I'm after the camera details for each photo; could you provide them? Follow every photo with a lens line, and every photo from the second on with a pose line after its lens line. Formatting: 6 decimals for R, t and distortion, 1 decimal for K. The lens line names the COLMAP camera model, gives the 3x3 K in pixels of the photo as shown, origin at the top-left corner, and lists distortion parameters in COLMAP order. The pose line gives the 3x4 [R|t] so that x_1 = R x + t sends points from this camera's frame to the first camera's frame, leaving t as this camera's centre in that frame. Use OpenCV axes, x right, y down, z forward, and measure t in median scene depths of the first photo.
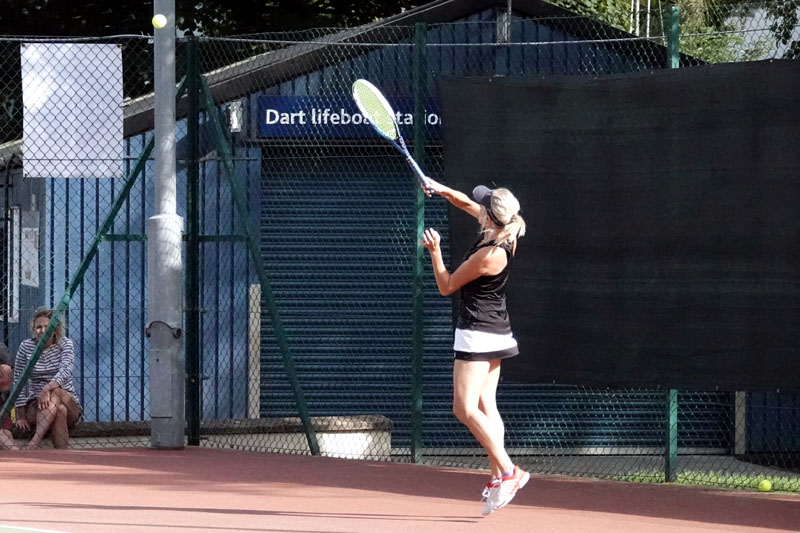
lens RADIAL K [[4300.2, 0, 402.1], [0, 4300.2, 264.9], [0, 0, 1]] dist [-0.569862, 0.000000]
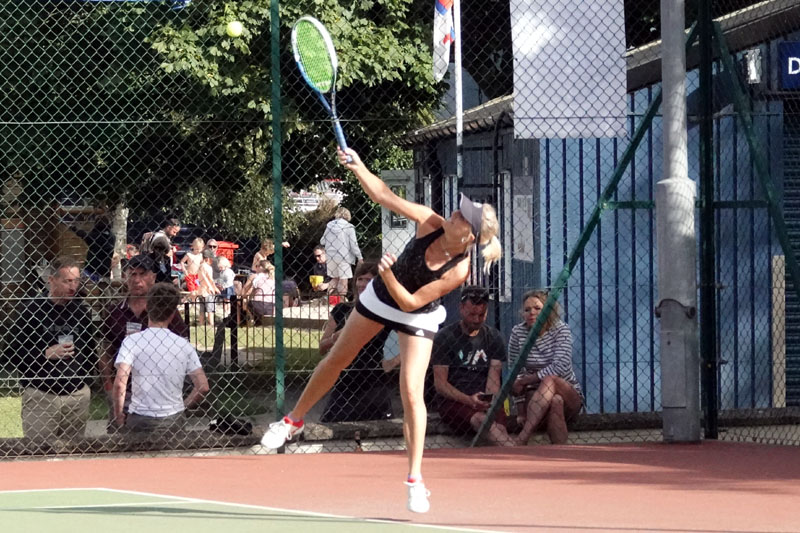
lens RADIAL K [[3967.6, 0, 395.6], [0, 3967.6, 269.3], [0, 0, 1]] dist [-0.025920, 0.000000]
pose [[0.990942, -0.012525, -0.133703, -0.003151], [0.011940, 0.999915, -0.005174, 0.010625], [0.133757, 0.003531, 0.991008, 0.180474]]
